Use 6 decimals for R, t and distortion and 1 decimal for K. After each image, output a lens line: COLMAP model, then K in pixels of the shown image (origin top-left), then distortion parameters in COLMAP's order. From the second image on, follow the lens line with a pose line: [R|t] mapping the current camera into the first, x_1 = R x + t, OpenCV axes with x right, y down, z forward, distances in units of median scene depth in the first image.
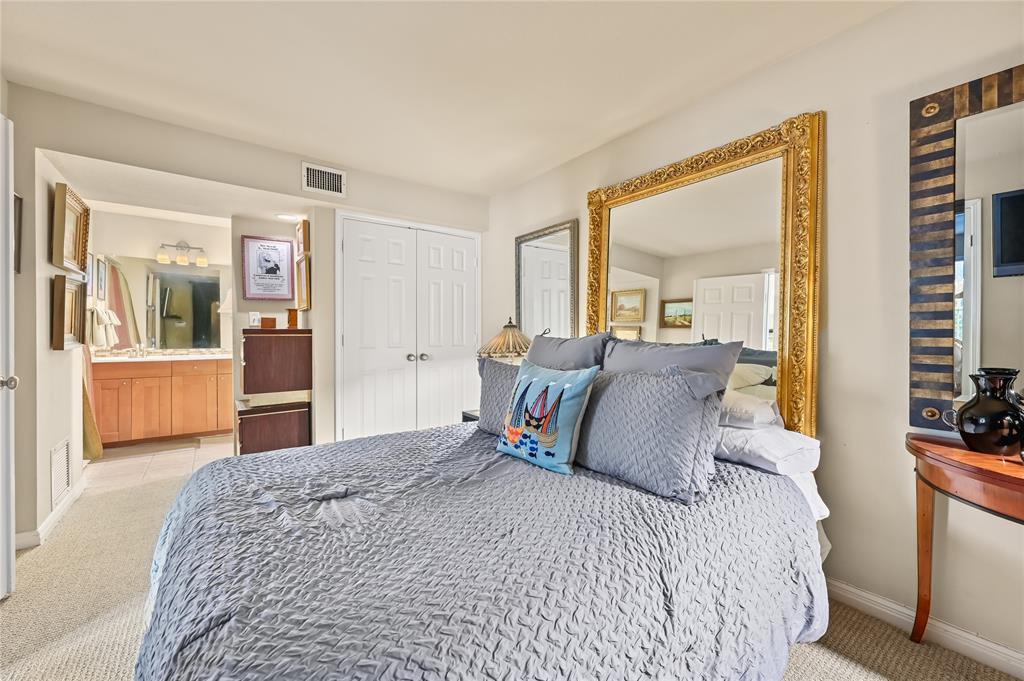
lens RADIAL K [[401.6, 0, 513.2], [0, 401.6, 337.0], [0, 0, 1]] dist [-0.005287, 0.000770]
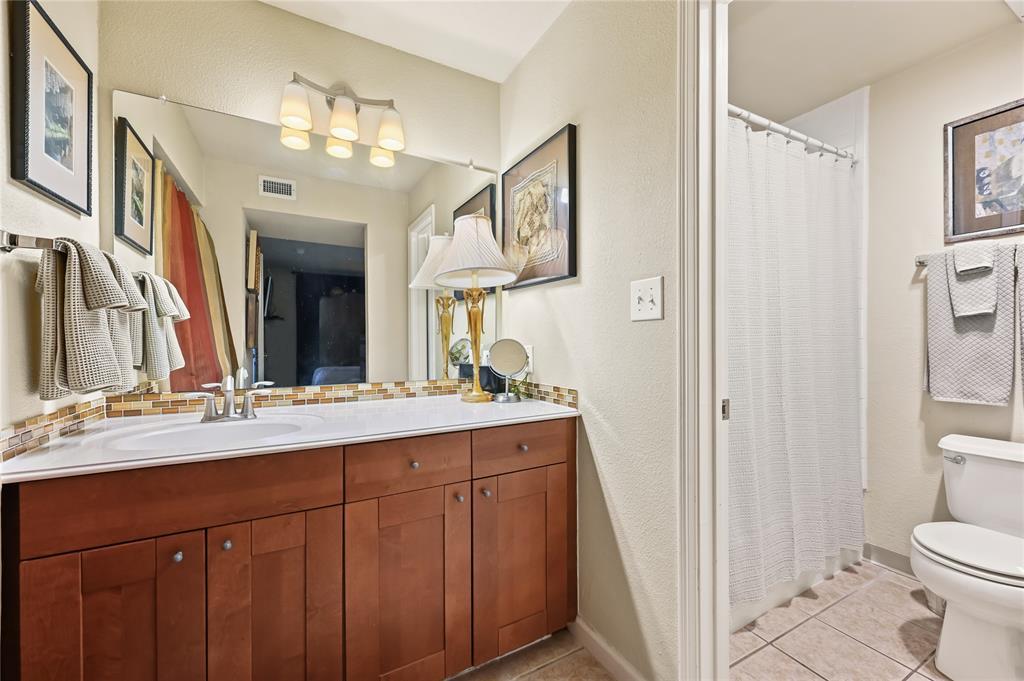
lens RADIAL K [[401.6, 0, 510.4], [0, 401.6, 343.6], [0, 0, 1]] dist [-0.005287, 0.000770]
pose [[0.989269, -0.005679, -0.145995, -0.640936], [0.005678, 0.999984, -0.000420, -0.005088], [0.145995, -0.000413, 0.989285, 0.684733]]
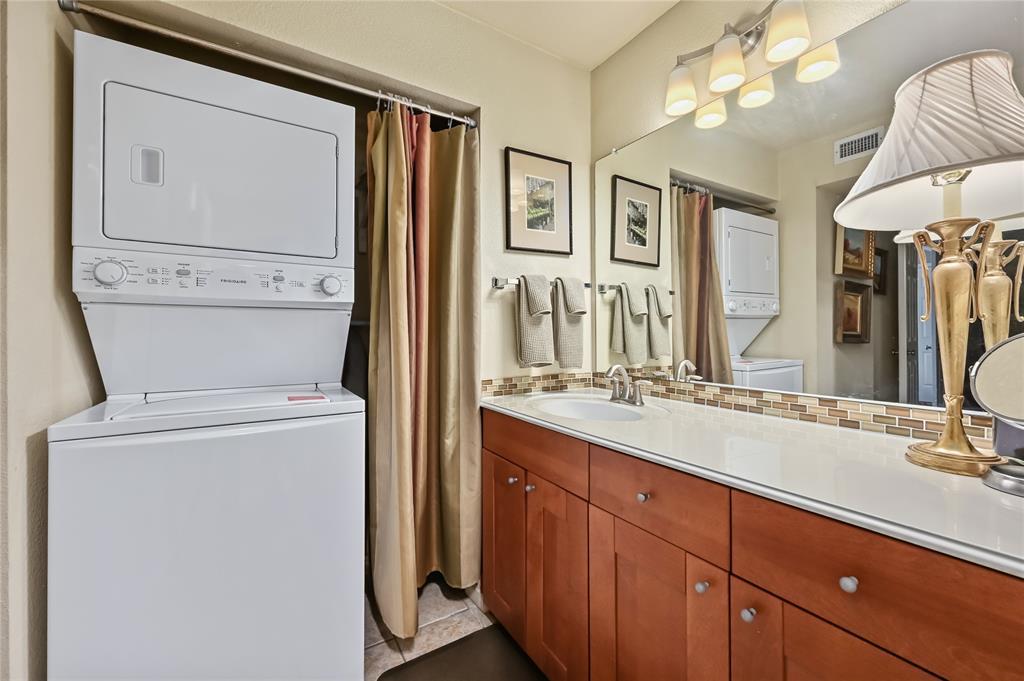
lens RADIAL K [[401.6, 0, 513.4], [0, 401.6, 331.2], [0, 0, 1]] dist [-0.005287, 0.000770]
pose [[-0.084821, -0.013145, -0.996309, -0.538527], [-0.006104, 0.999901, -0.012673, -0.006482], [0.996377, 0.005007, -0.084893, 0.880758]]
